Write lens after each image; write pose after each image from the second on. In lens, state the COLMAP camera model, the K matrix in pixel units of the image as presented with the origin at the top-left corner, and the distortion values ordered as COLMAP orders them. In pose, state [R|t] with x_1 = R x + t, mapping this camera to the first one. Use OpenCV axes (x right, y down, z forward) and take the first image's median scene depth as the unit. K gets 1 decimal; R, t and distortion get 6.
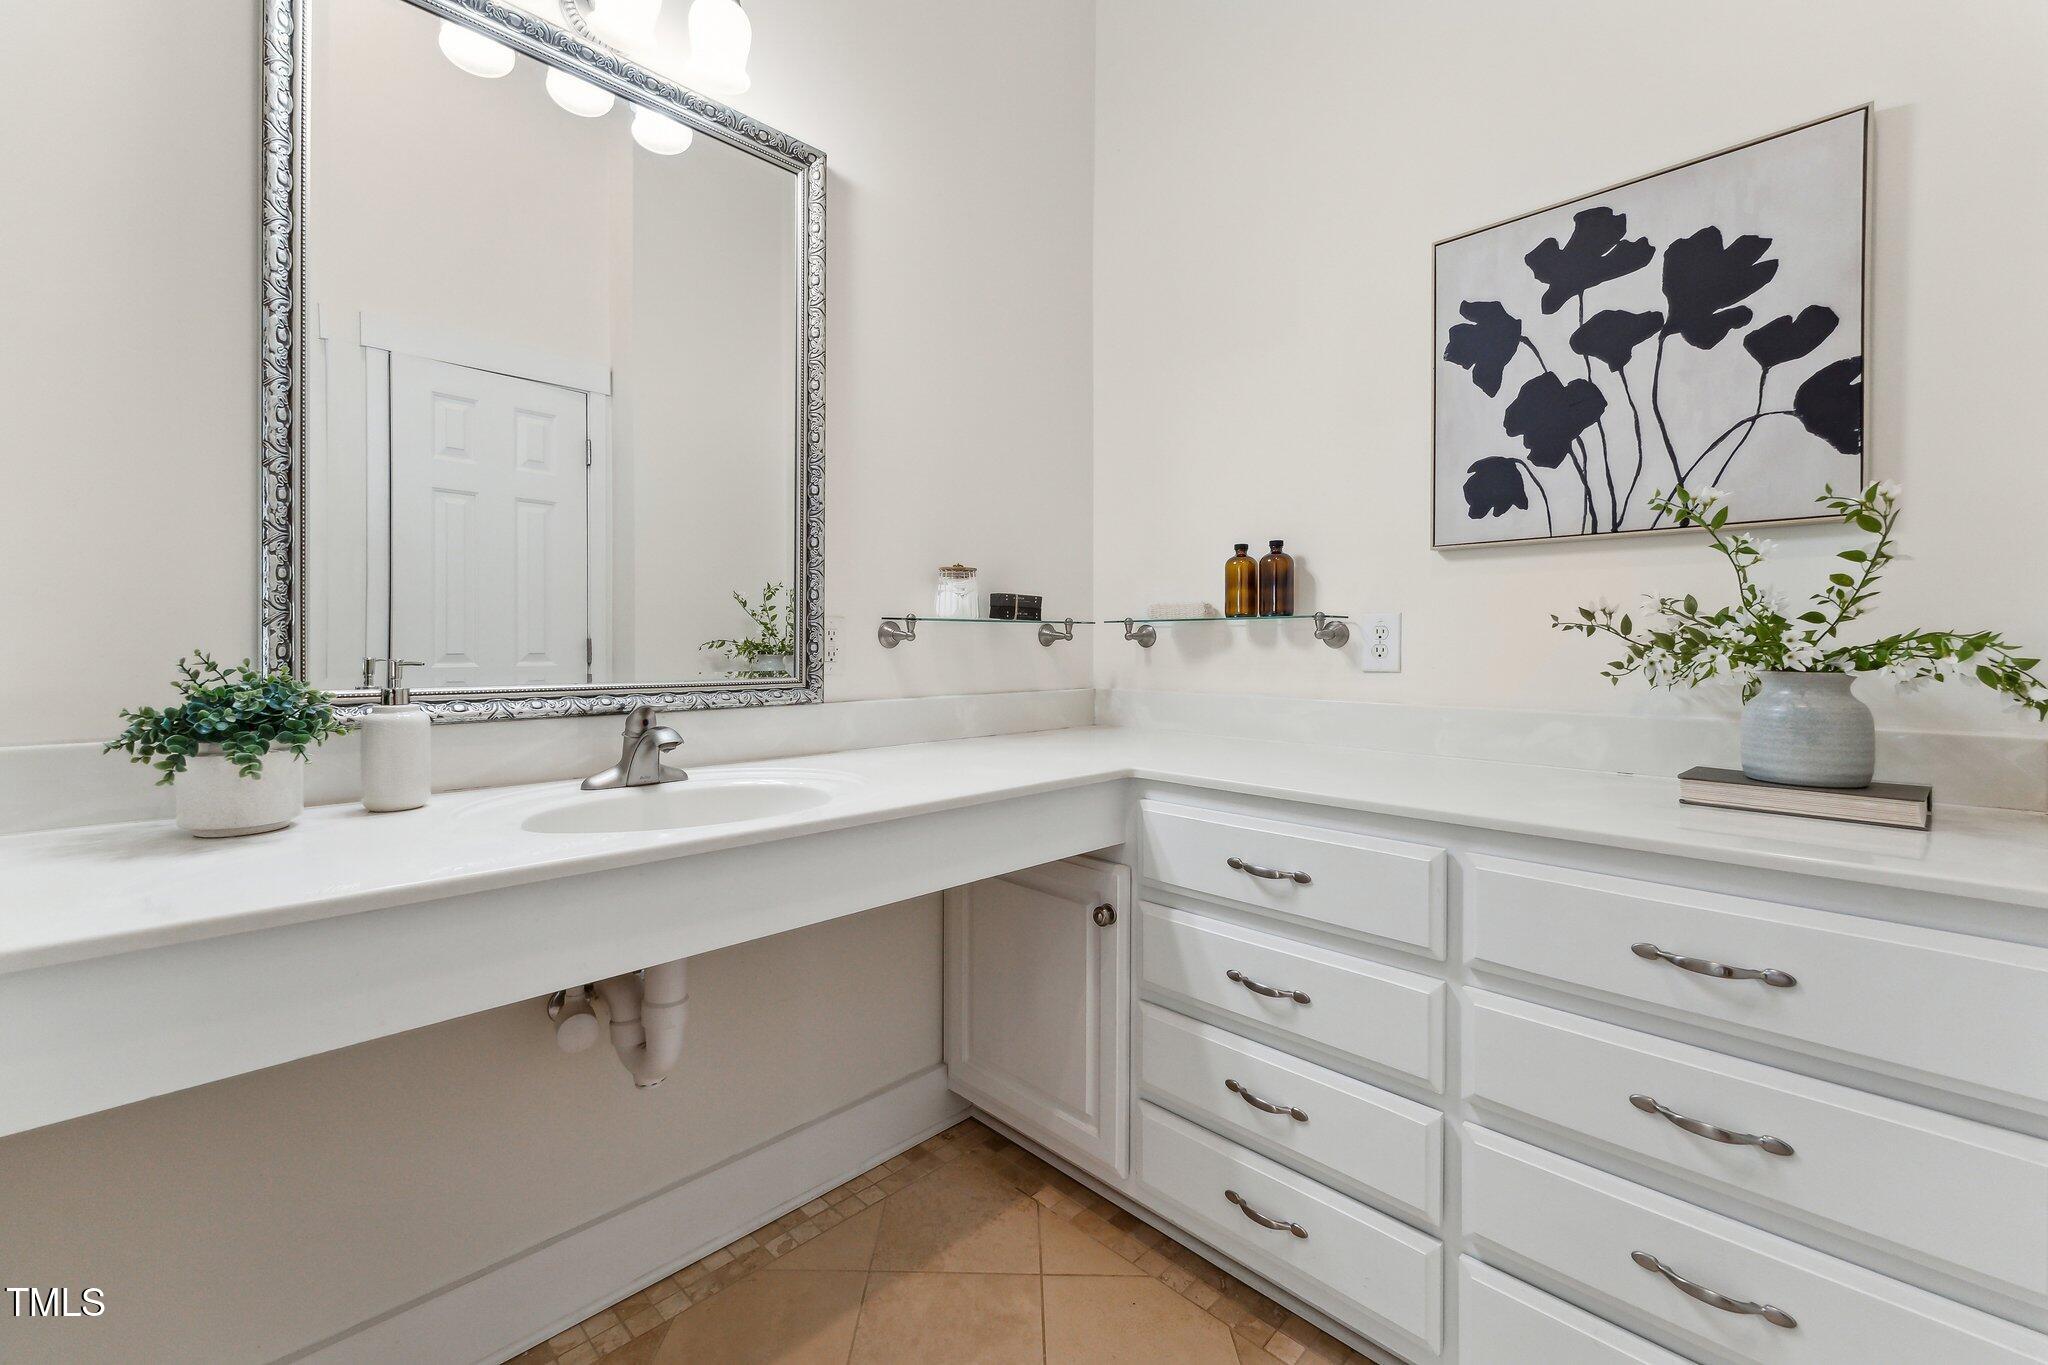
lens RADIAL K [[848.1, 0, 1008.9], [0, 848.1, 649.7], [0, 0, 1]] dist [0.002907, 0.000129]
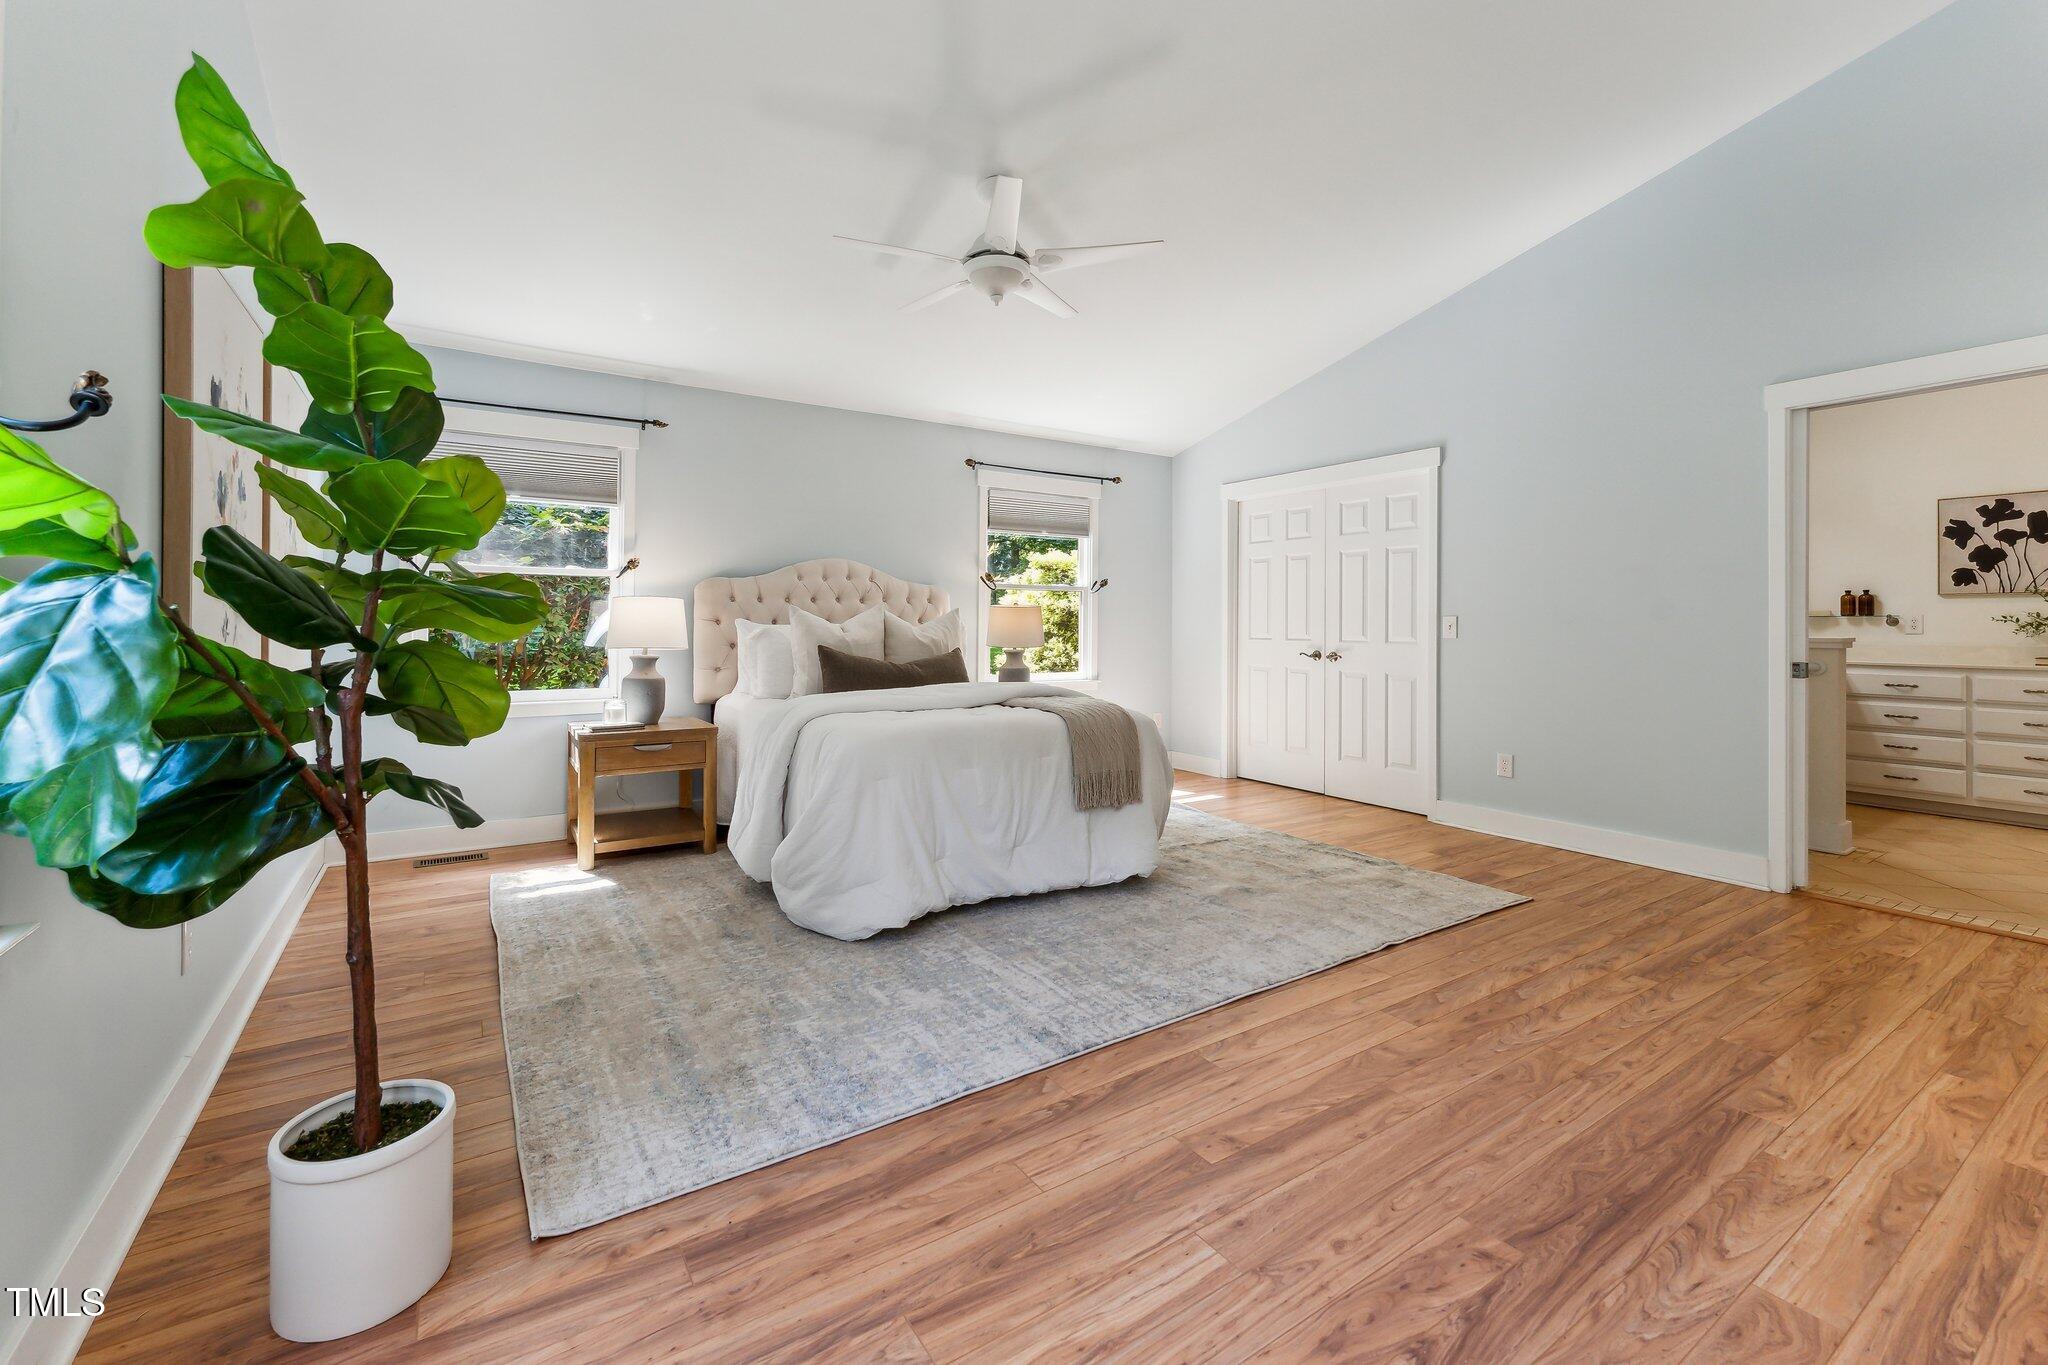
lens RADIAL K [[842.7, 0, 1018.9], [0, 842.7, 624.9], [0, 0, 1]] dist [0.001473, 0.000146]
pose [[0.980825, -0.004153, -0.194848, -2.694956], [0.003295, 0.999983, -0.004724, -0.003277], [0.194864, 0.003991, 0.980822, -3.302138]]
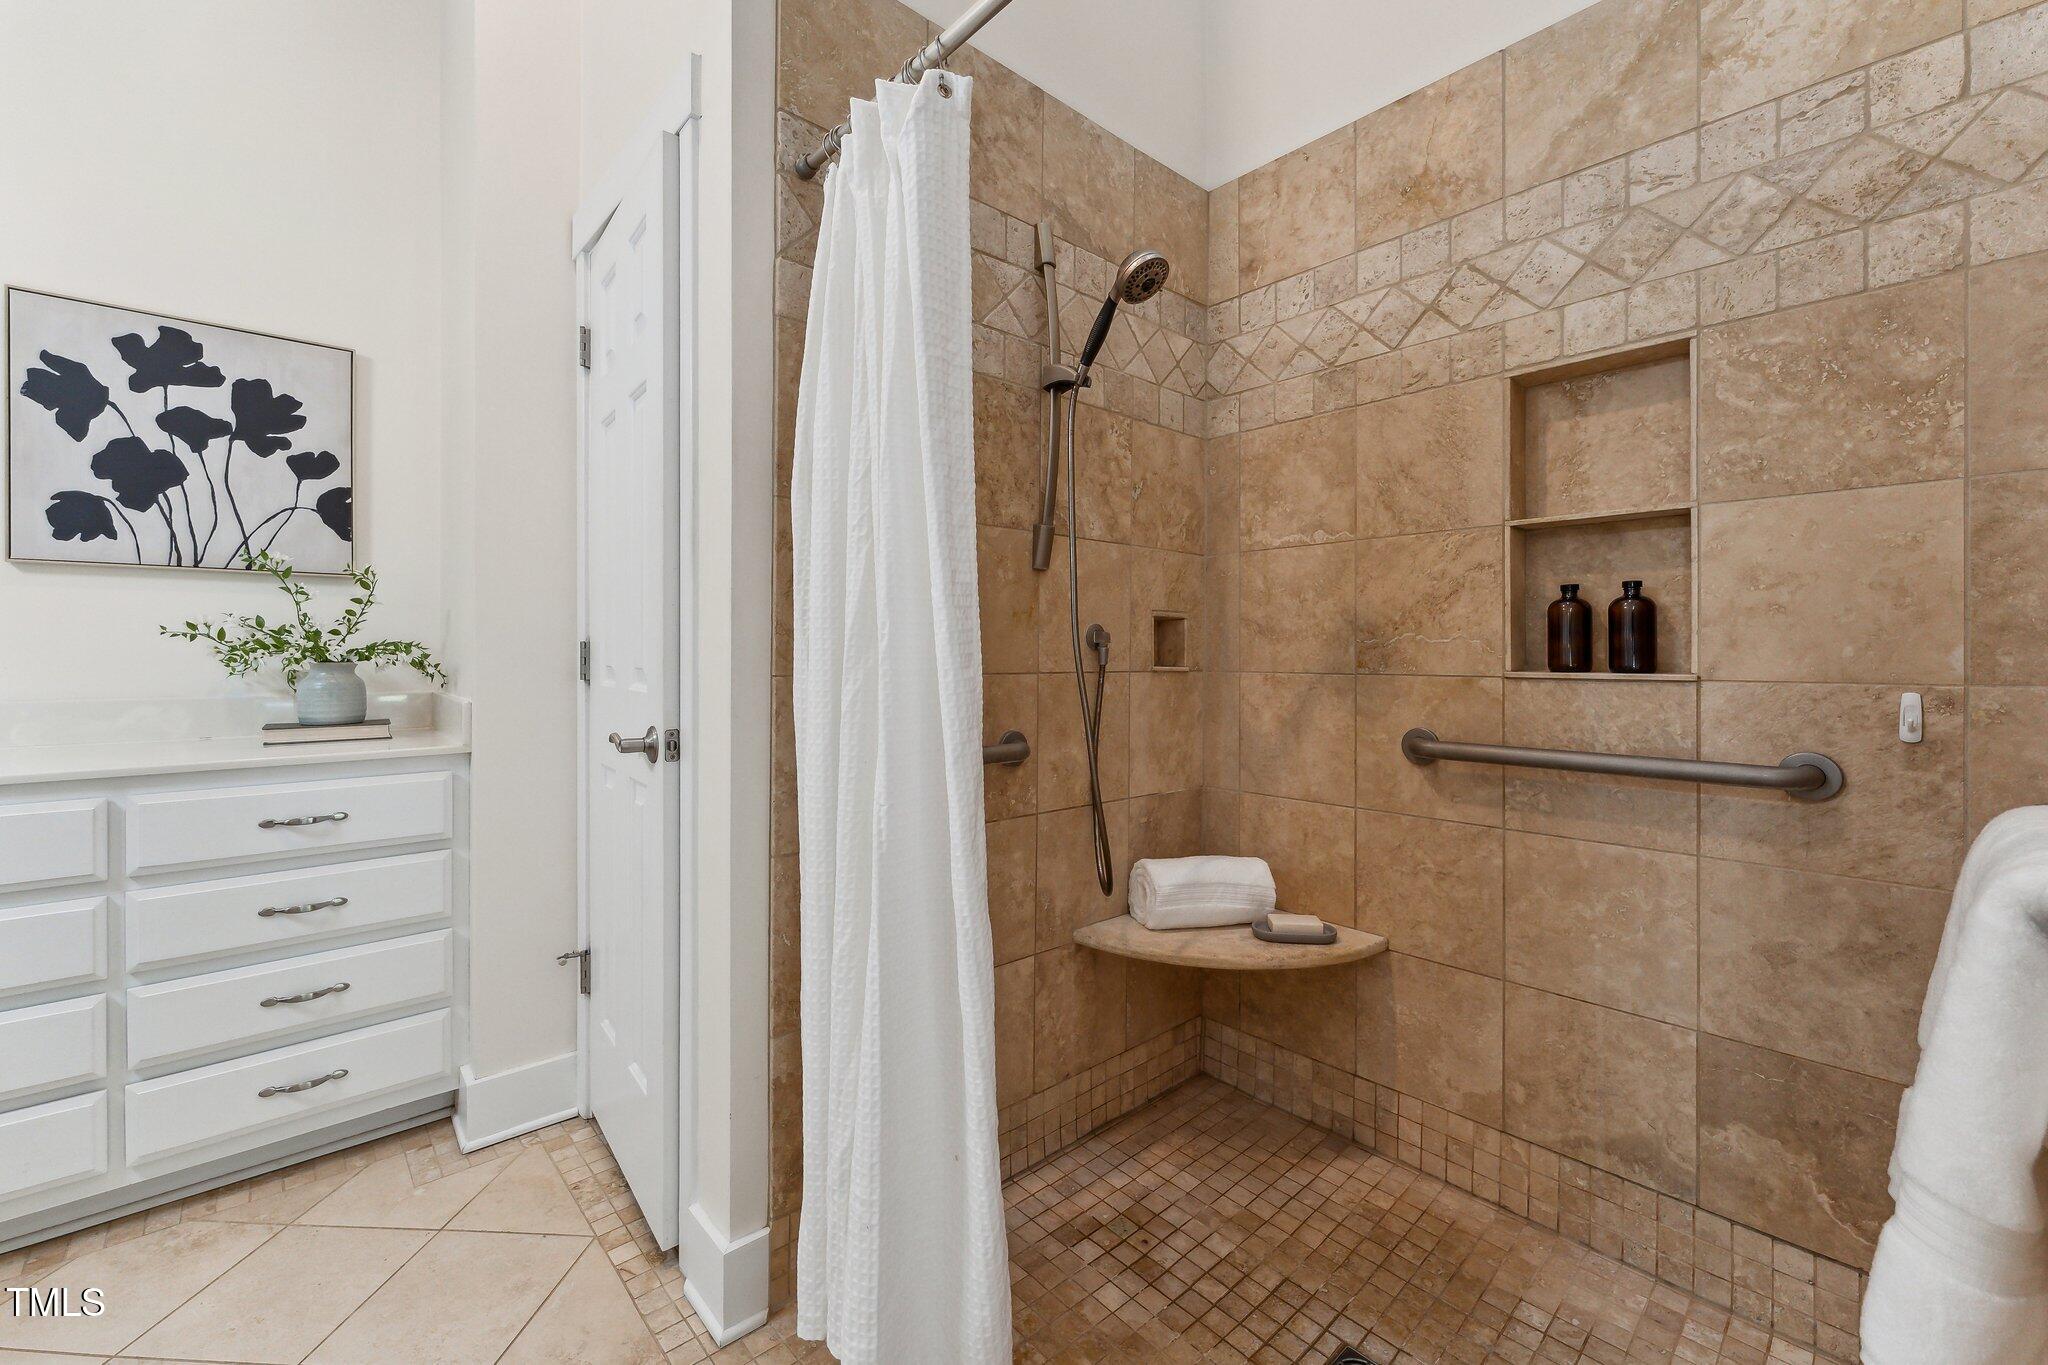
lens RADIAL K [[848.1, 0, 1008.9], [0, 848.1, 649.7], [0, 0, 1]] dist [0.002907, 0.000129]
pose [[0.048050, -0.004598, 0.998834, -0.651035], [0.003434, 0.999984, 0.004438, -0.002988], [-0.998839, 0.003216, 0.048065, -0.427191]]
